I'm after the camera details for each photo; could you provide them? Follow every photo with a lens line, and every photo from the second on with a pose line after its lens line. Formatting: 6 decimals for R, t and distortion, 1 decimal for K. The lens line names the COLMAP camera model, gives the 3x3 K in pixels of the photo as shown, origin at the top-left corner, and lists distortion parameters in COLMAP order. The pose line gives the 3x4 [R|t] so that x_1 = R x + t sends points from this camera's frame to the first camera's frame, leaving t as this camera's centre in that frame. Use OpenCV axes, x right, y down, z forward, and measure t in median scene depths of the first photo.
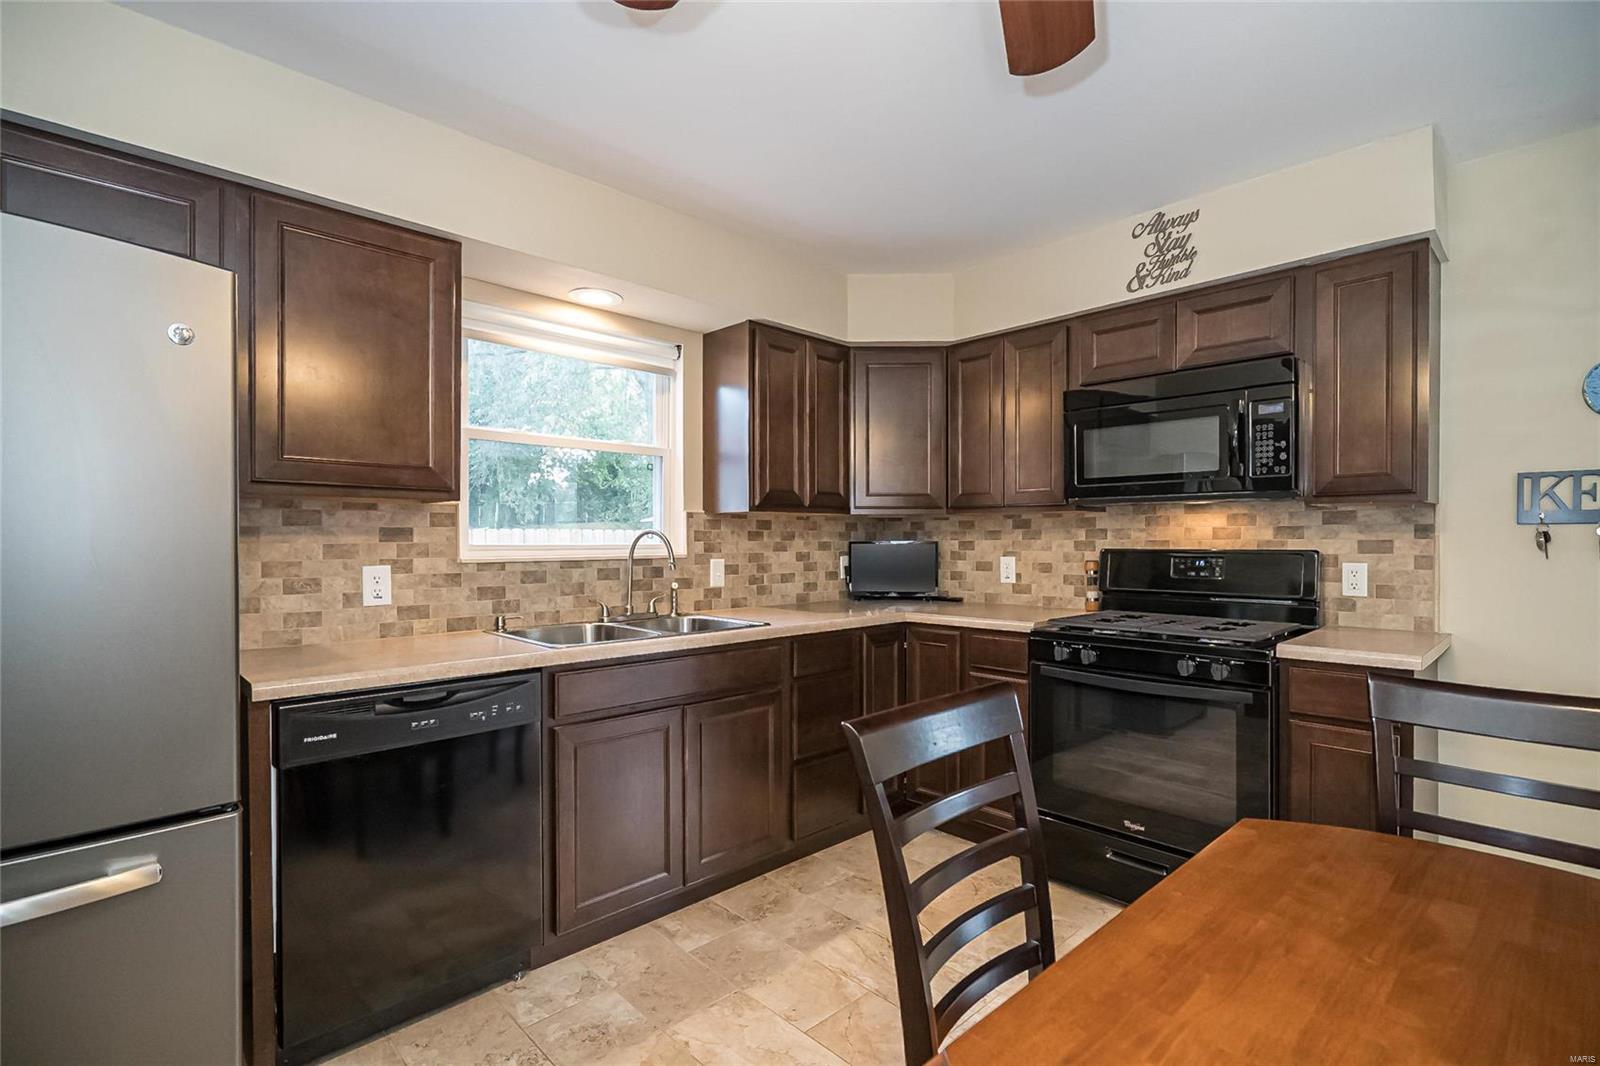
lens RADIAL K [[760.9, 0, 777.3], [0, 760.9, 539.8], [0, 0, 1]] dist [-0.009183, 0.003083]
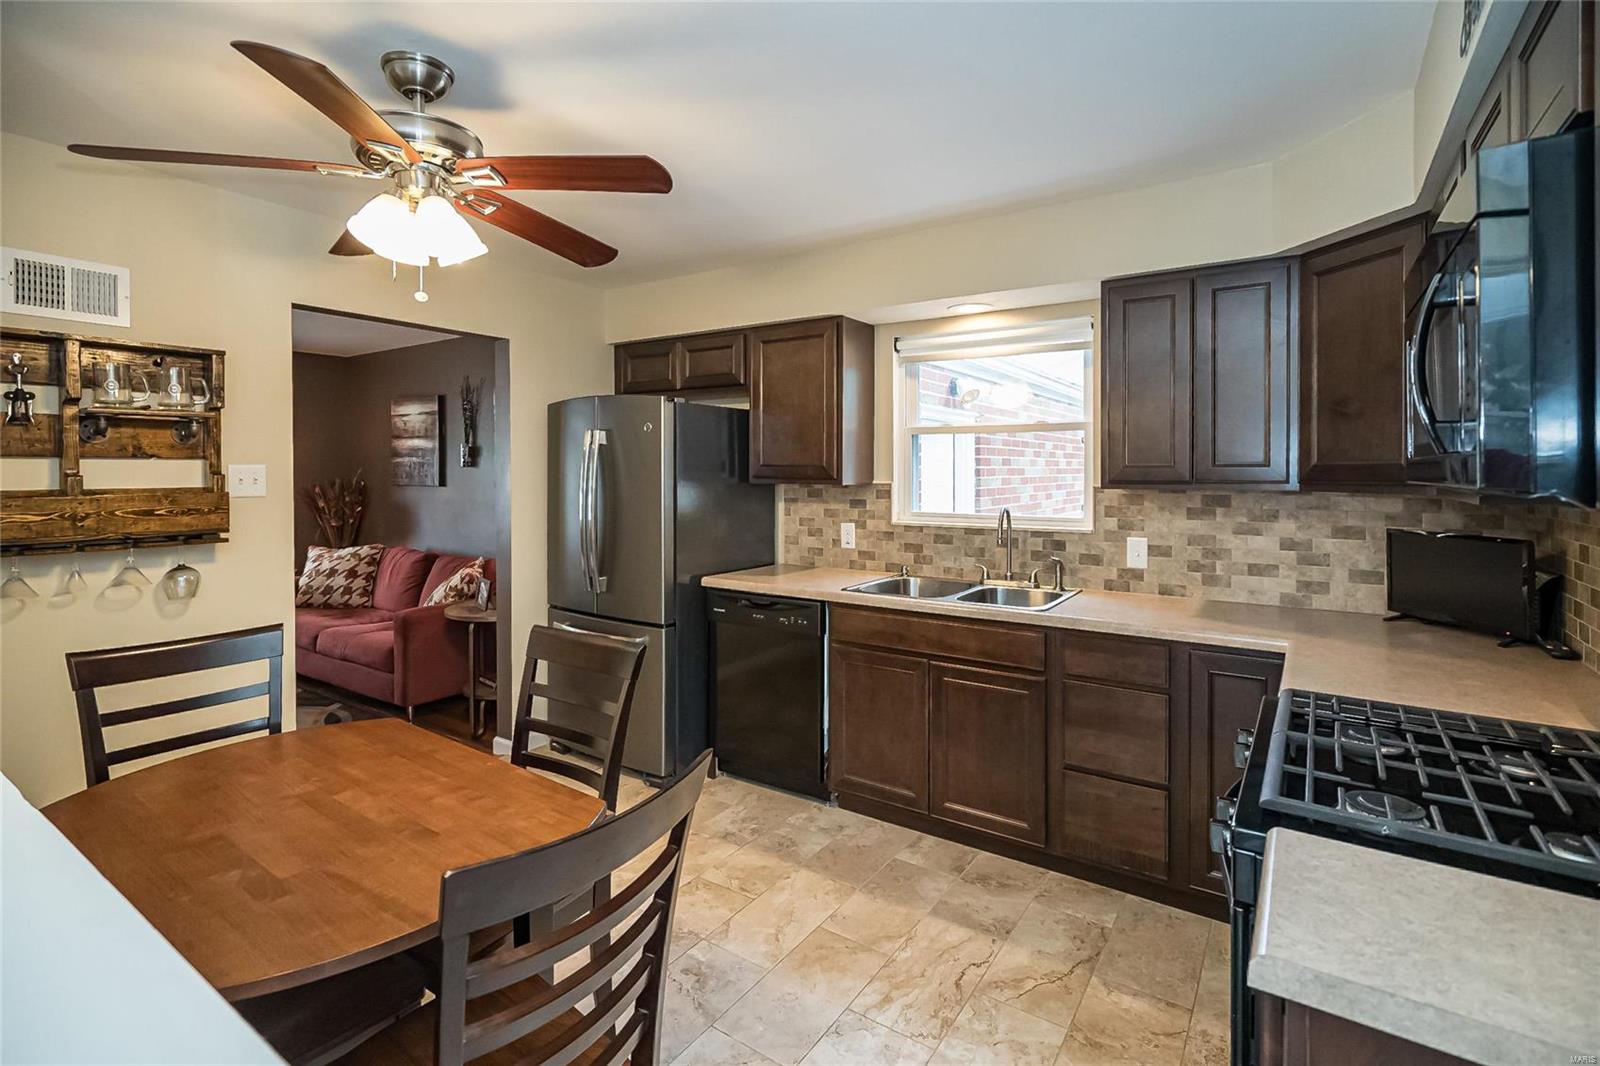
lens RADIAL K [[760.9, 0, 807.8], [0, 760.9, 479.6], [0, 0, 1]] dist [-0.009183, 0.003083]
pose [[0.207534, 0.025936, -0.977884, 0.912319], [0.010549, 0.999531, 0.028749, -0.093711], [0.978171, -0.016282, 0.207163, 0.538150]]
